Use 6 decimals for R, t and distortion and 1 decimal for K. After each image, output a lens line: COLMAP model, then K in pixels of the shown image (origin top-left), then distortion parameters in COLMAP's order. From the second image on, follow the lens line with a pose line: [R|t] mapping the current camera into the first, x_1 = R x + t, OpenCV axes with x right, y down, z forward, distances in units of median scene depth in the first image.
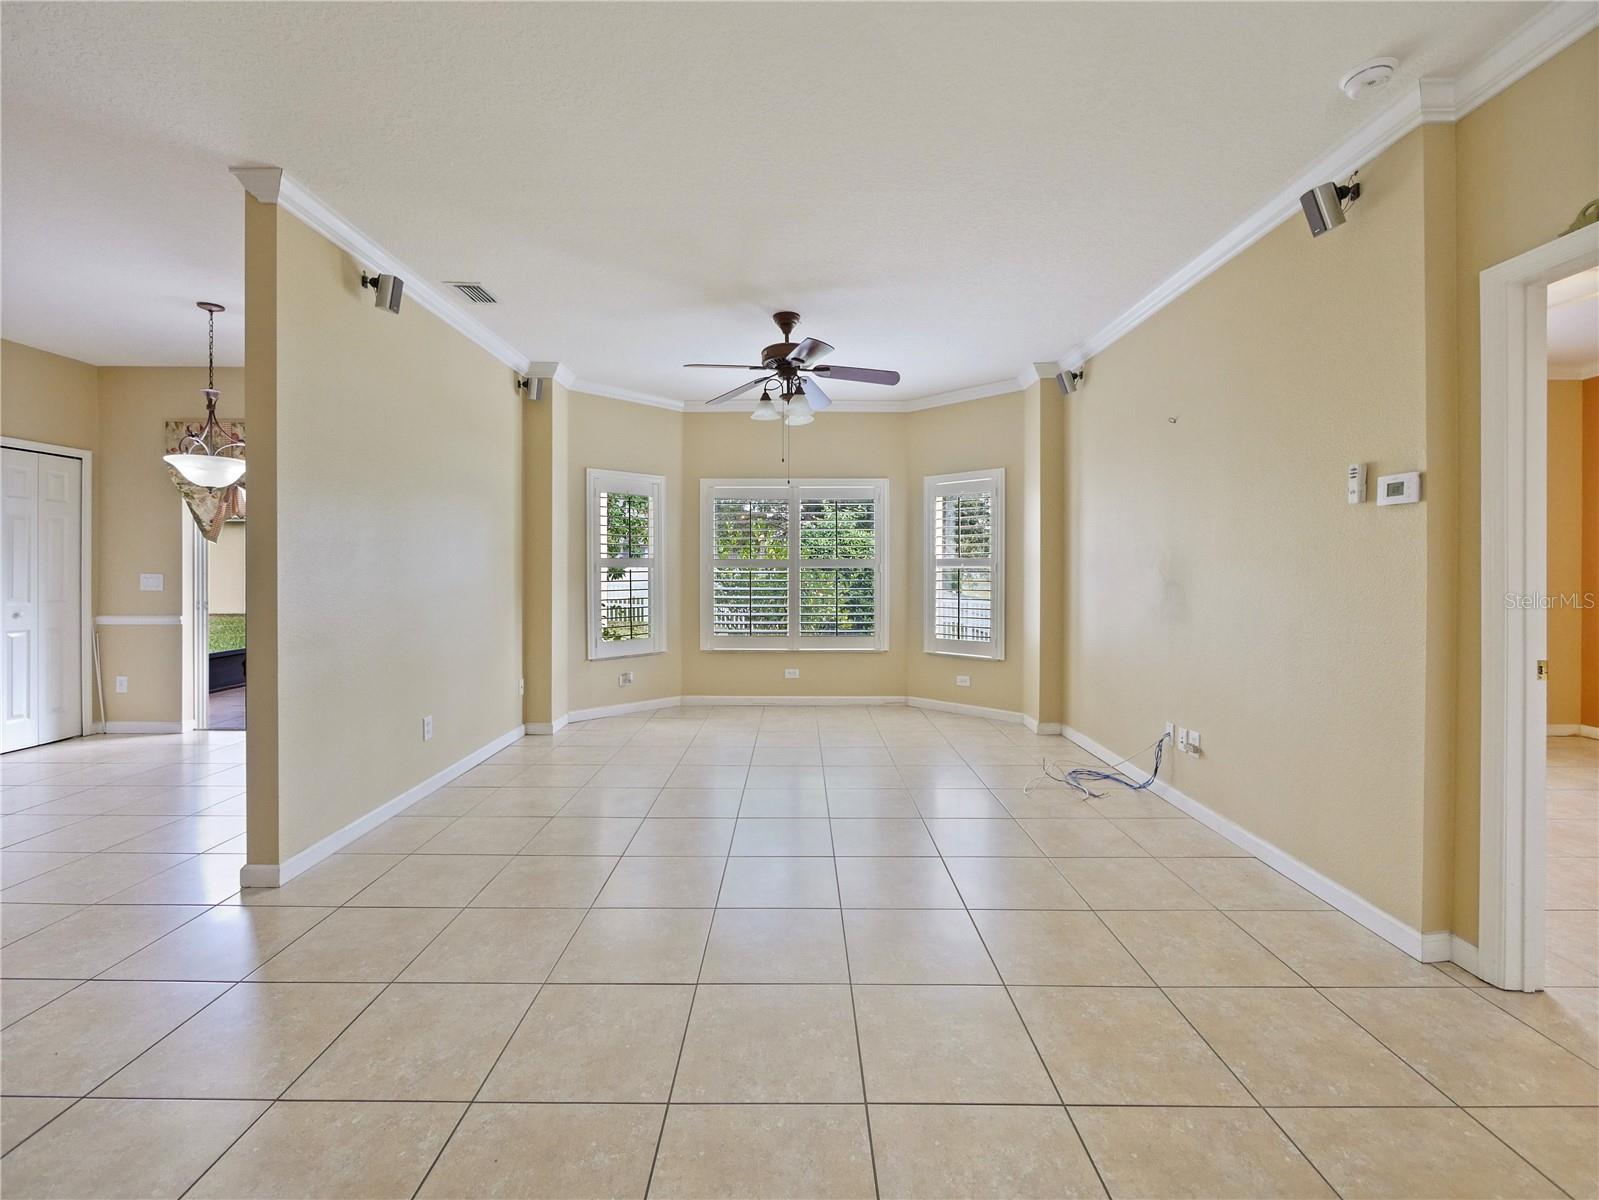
lens RADIAL K [[694.1, 0, 792.2], [0, 694.1, 569.7], [0, 0, 1]] dist [-0.004025, -0.000188]
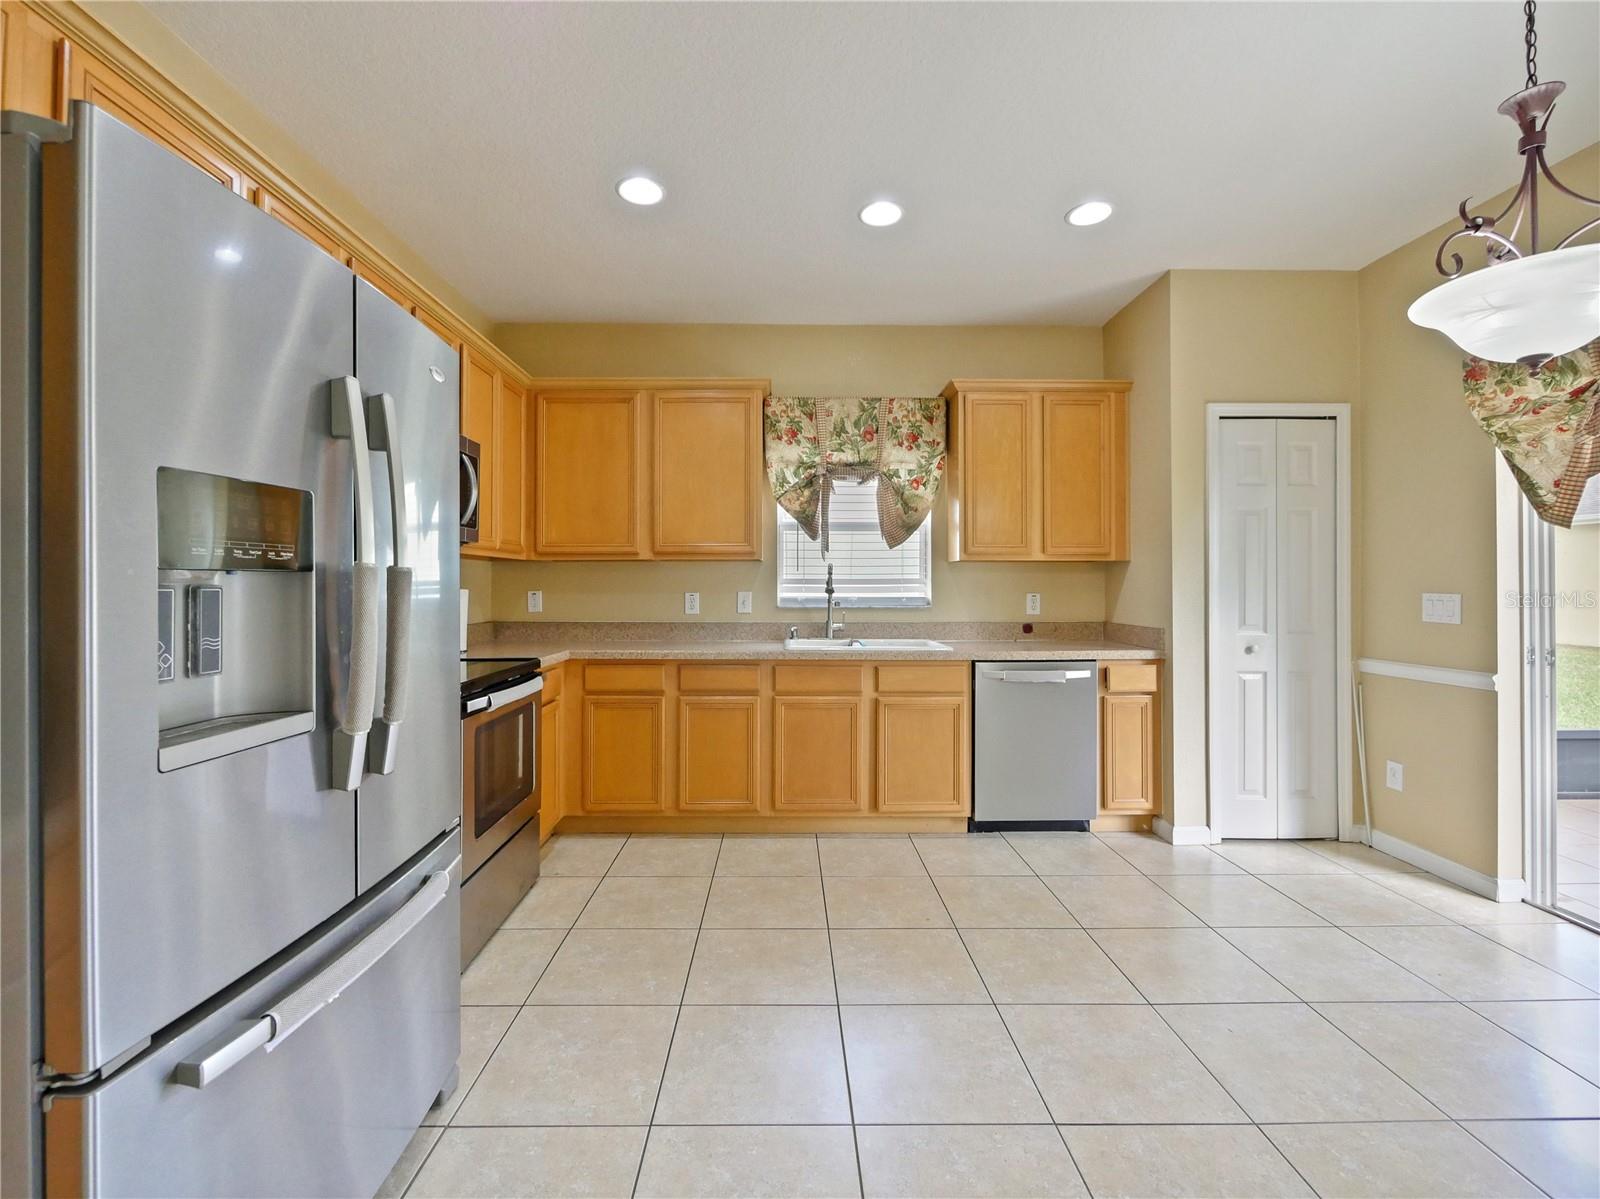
lens RADIAL K [[698.9, 0, 788.6], [0, 698.9, 581.7], [0, 0, 1]] dist [-0.004369, -0.000362]
pose [[0.017181, -0.007874, -0.999821, -0.379747], [-0.000028, 0.999969, -0.007876, 0.001070], [0.999852, 0.000163, 0.017181, 0.473354]]
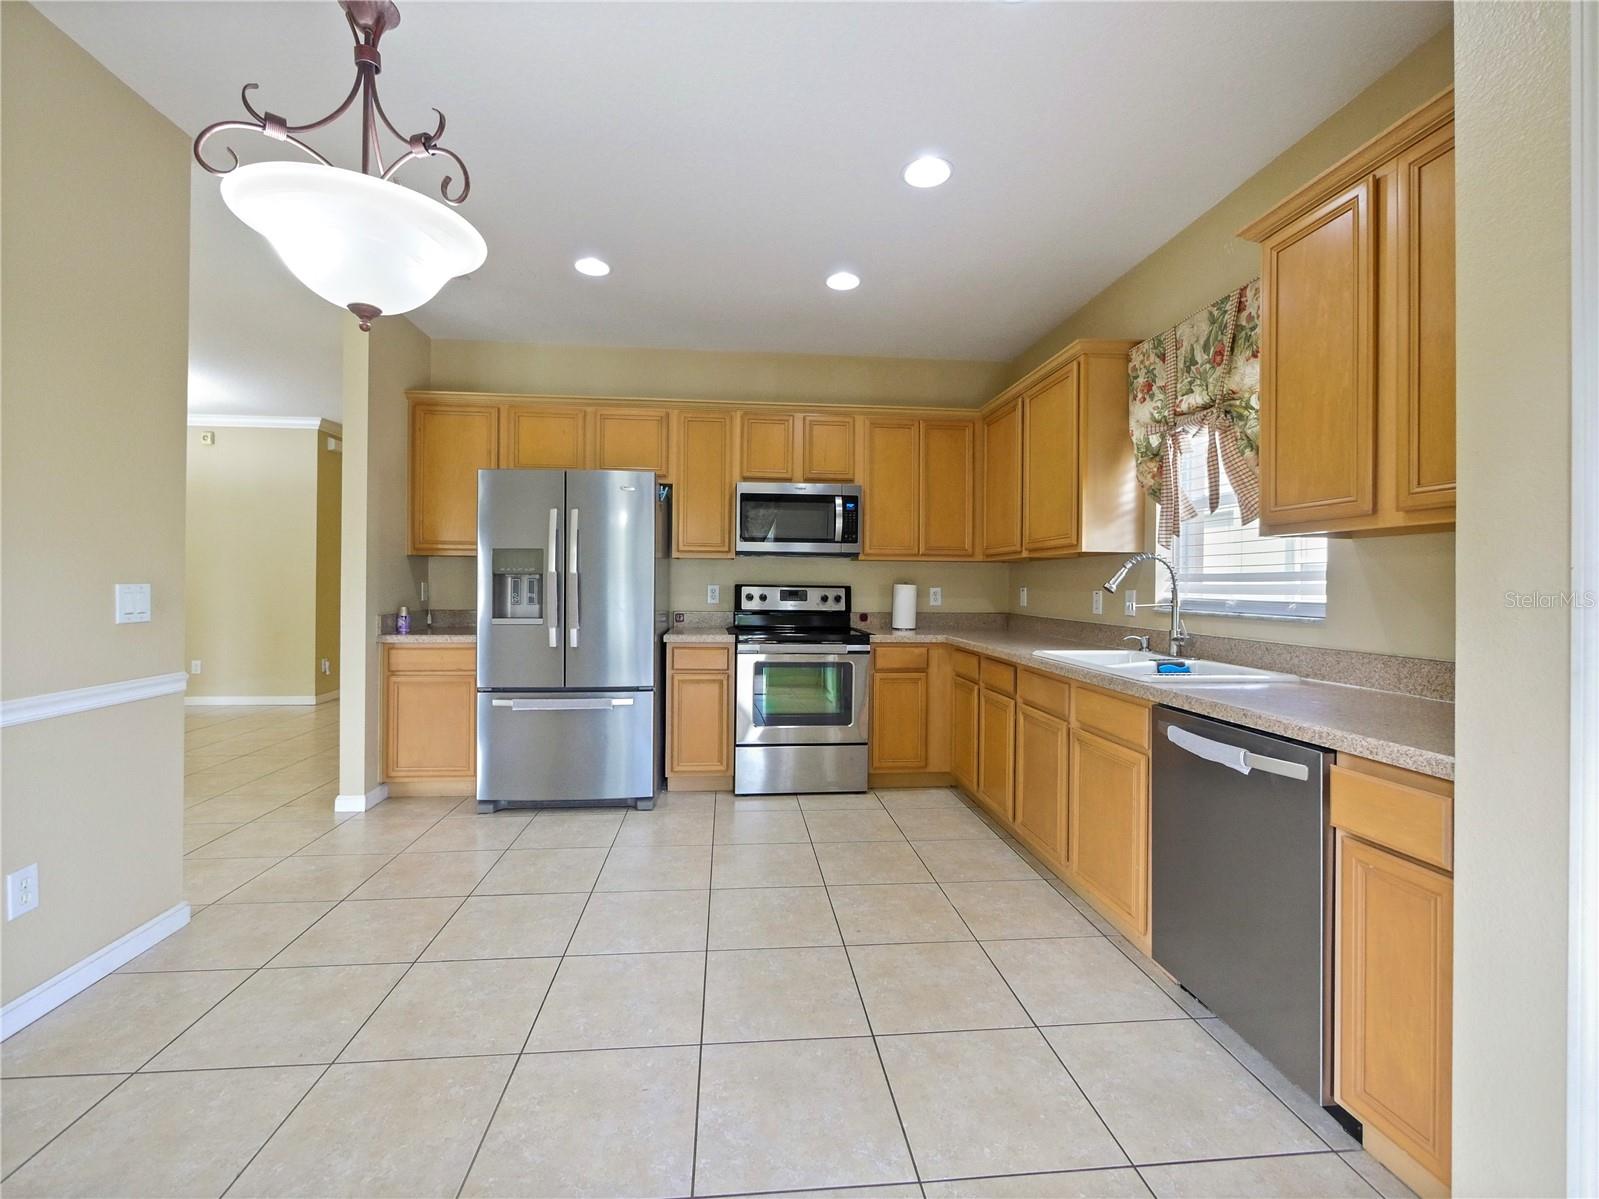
lens RADIAL K [[691.2, 0, 795.7], [0, 691.2, 583.5], [0, 0, 1]] dist [-0.001113, 0.000116]
pose [[-0.994268, -0.010185, -0.106429, -0.809836], [-0.010194, 0.999948, -0.000454, 0.003417], [0.106428, 0.000634, -0.994320, 1.079744]]
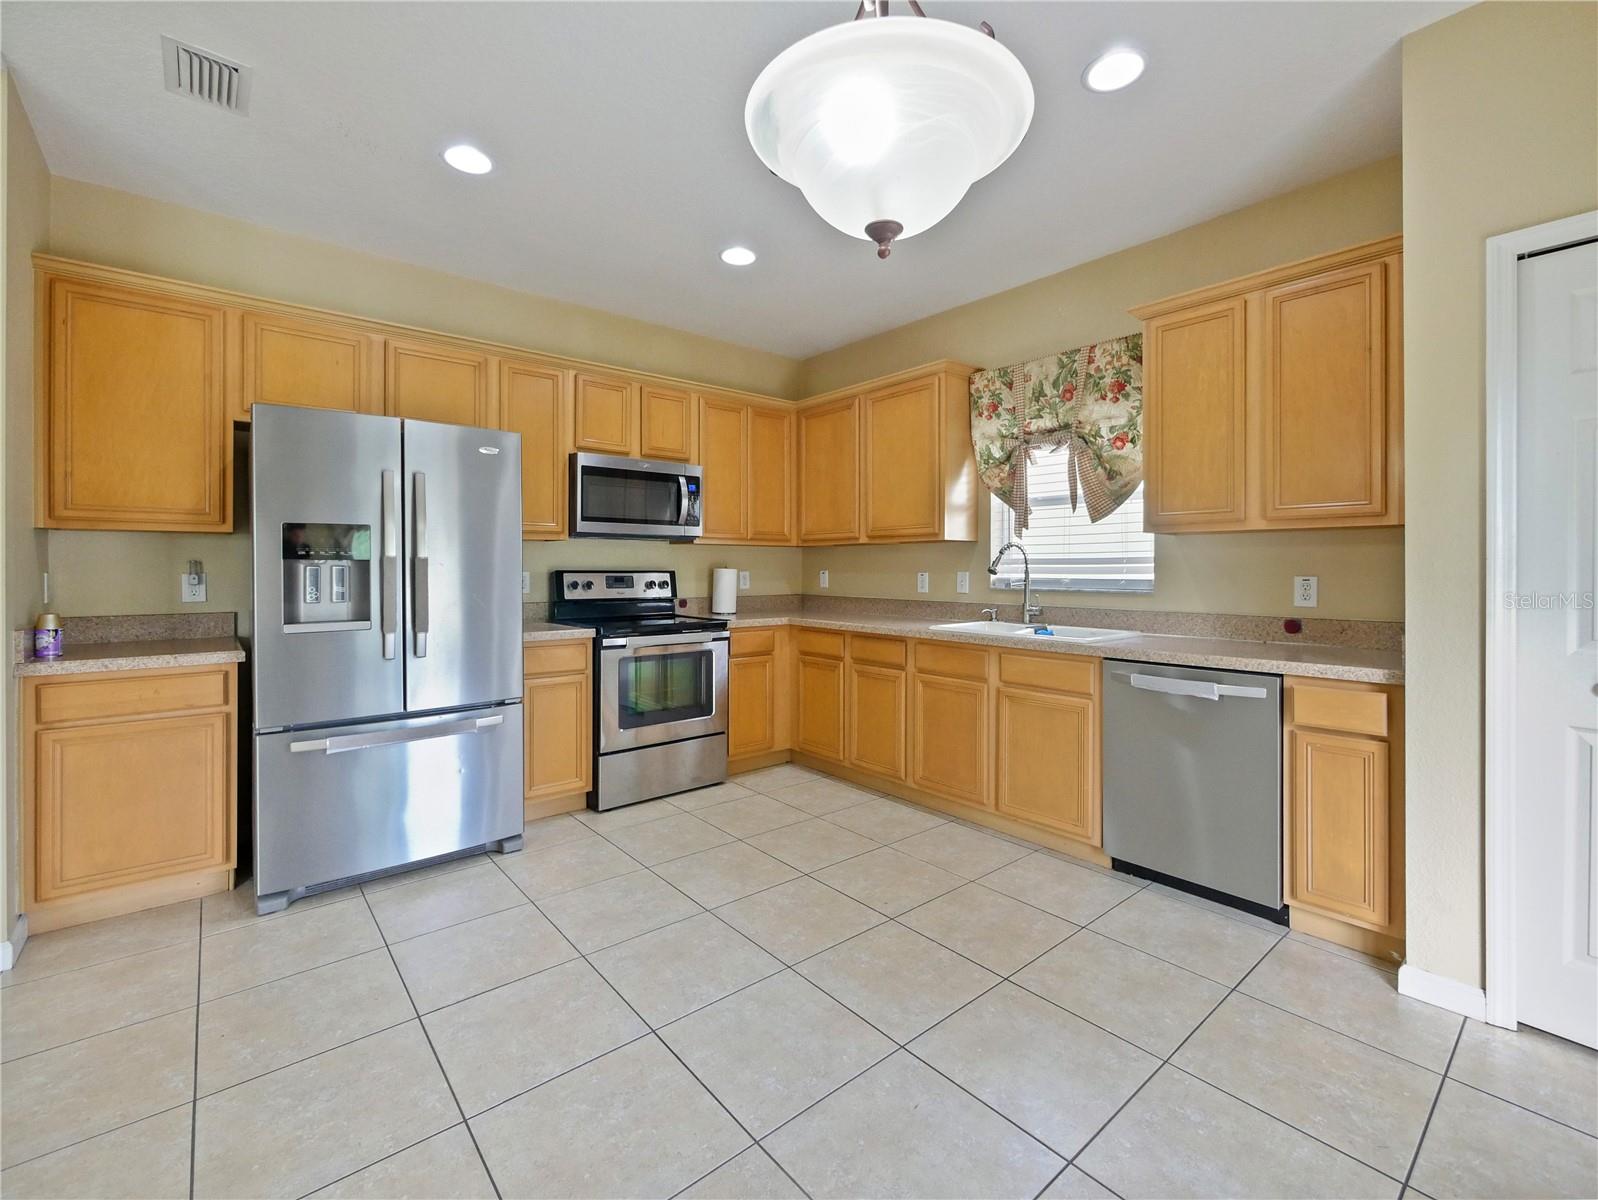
lens RADIAL K [[698.4, 0, 806.0], [0, 698.4, 569.2], [0, 0, 1]] dist [-0.002360, 0.000069]
pose [[-0.756287, 0.000517, -0.654240, -0.522282], [-0.000807, 0.999998, 0.001723, 0.001889], [0.654240, 0.001831, -0.756285, 0.945510]]
